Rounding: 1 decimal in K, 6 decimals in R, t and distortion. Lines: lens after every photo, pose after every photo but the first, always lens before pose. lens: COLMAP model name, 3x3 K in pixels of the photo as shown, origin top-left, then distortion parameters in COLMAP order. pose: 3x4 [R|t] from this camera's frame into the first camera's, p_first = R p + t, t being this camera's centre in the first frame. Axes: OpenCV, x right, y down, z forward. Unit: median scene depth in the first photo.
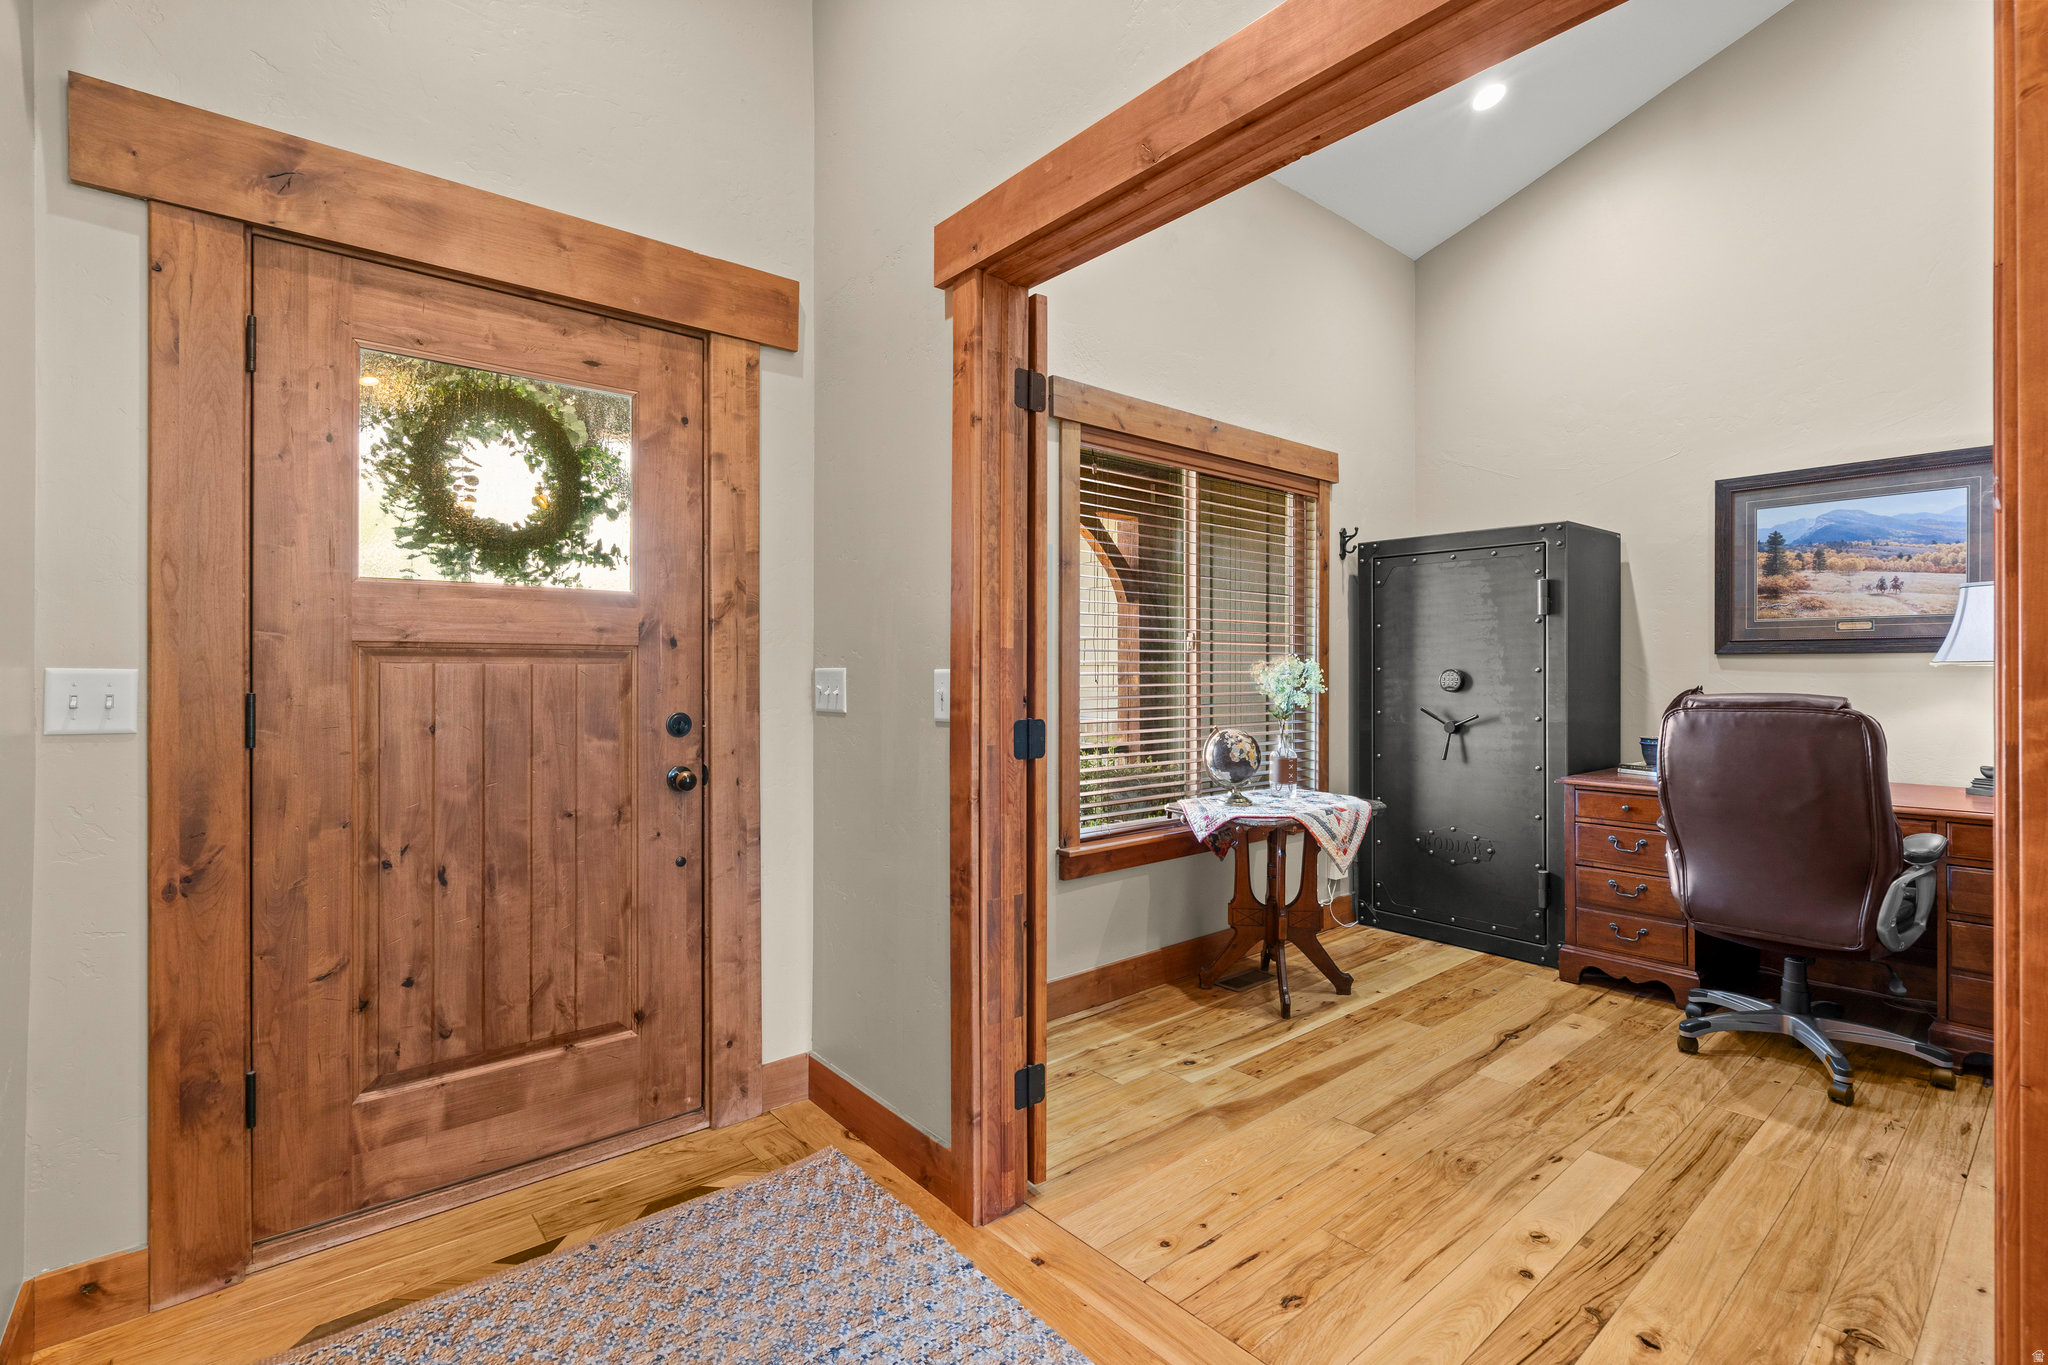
lens RADIAL K [[937.3, 0, 1023.8], [0, 937.3, 674.6], [0, 0, 1]] dist [-0.007704, 0.004051]
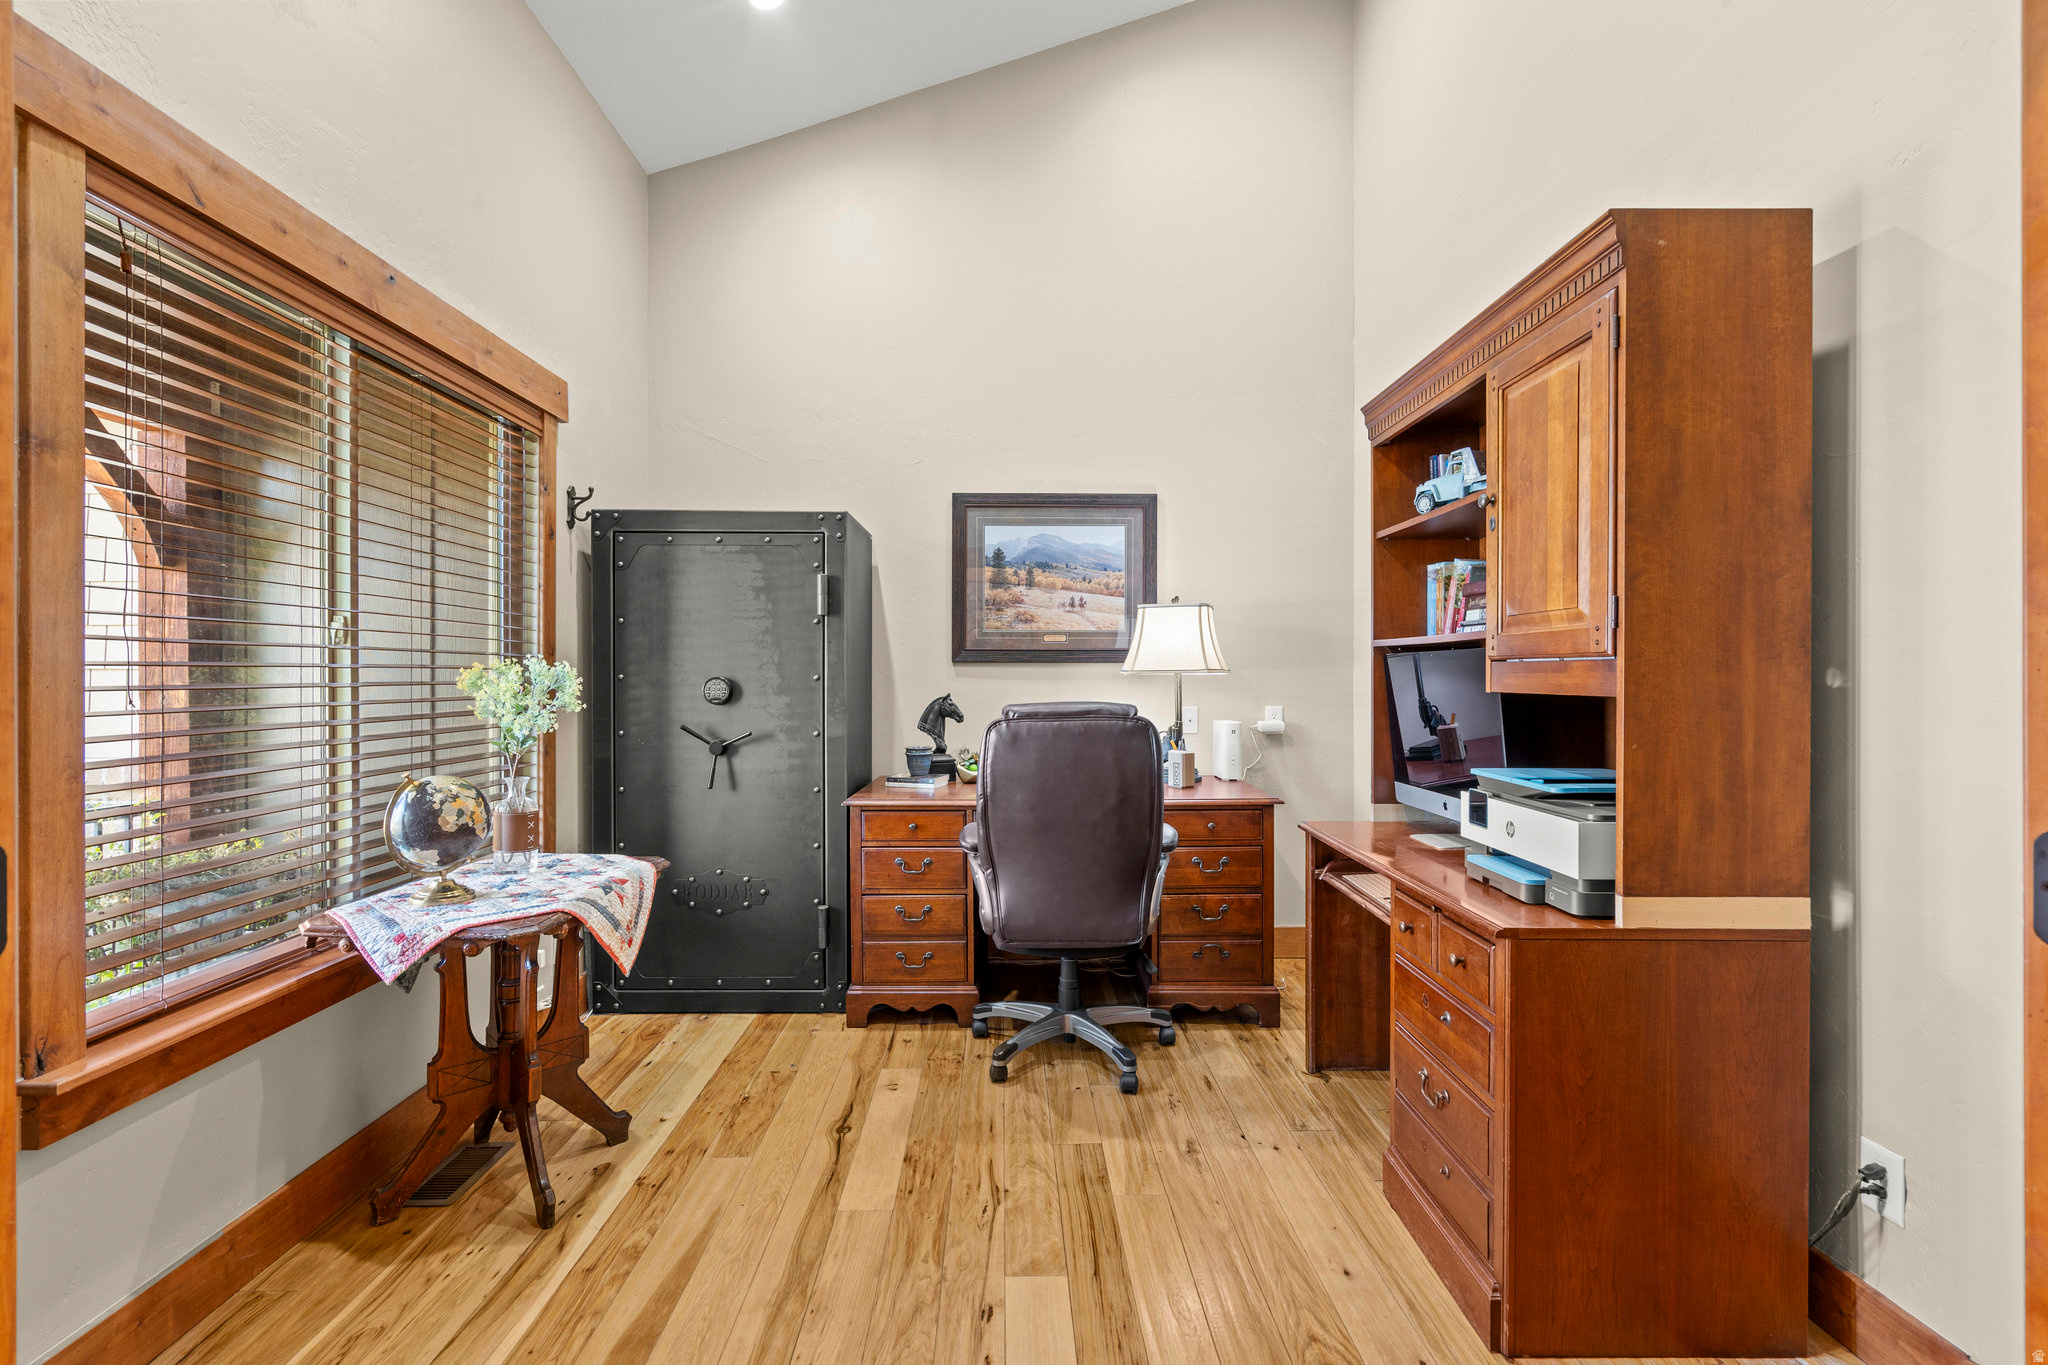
lens RADIAL K [[937.3, 0, 1036.6], [0, 937.3, 679.3], [0, 0, 1]] dist [-0.007704, 0.004051]
pose [[0.630801, -0.002536, 0.775940, -0.001773], [0.003316, 0.999994, 0.000573, -0.003618], [-0.775937, 0.002211, 0.630806, 0.315654]]
